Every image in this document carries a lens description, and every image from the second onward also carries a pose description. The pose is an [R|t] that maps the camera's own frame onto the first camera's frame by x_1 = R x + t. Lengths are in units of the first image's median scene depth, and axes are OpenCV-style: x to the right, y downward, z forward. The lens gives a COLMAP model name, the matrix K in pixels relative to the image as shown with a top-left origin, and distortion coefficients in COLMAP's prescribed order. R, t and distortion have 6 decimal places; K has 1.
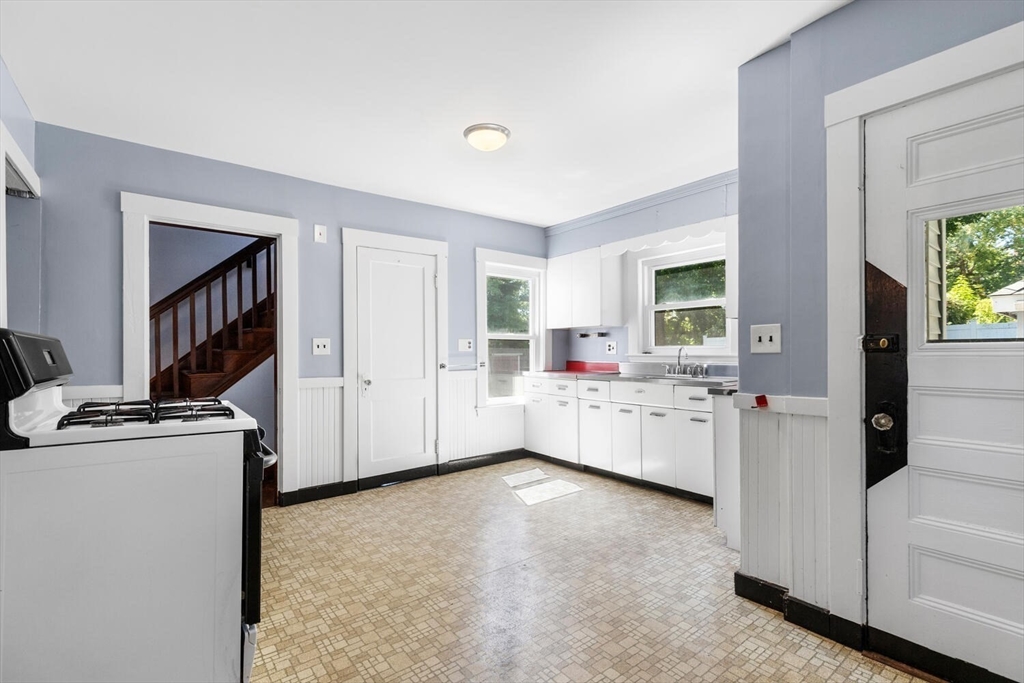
lens RADIAL K [[461.1, 0, 512.2], [0, 461.1, 347.6], [0, 0, 1]] dist [-0.000874, -0.000304]
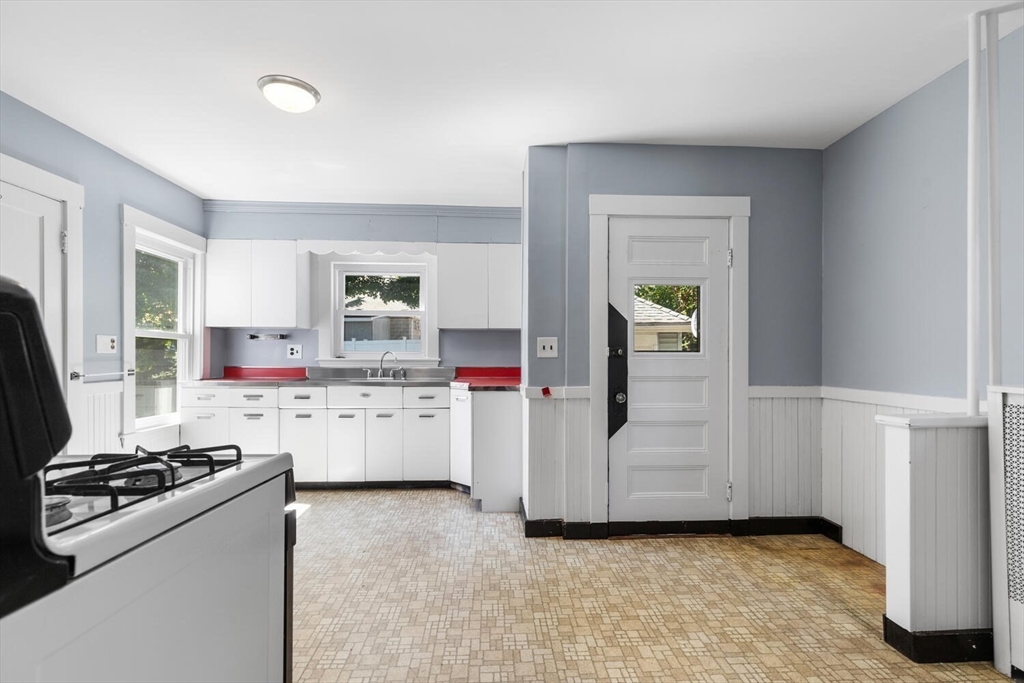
lens RADIAL K [[458.1, 0, 515.3], [0, 458.1, 350.1], [0, 0, 1]] dist [0.002030, 0.000144]
pose [[0.585225, 0.018286, 0.810665, -0.373763], [-0.013181, 0.999828, -0.013038, 0.004905], [-0.810764, -0.003055, 0.585366, 0.148139]]
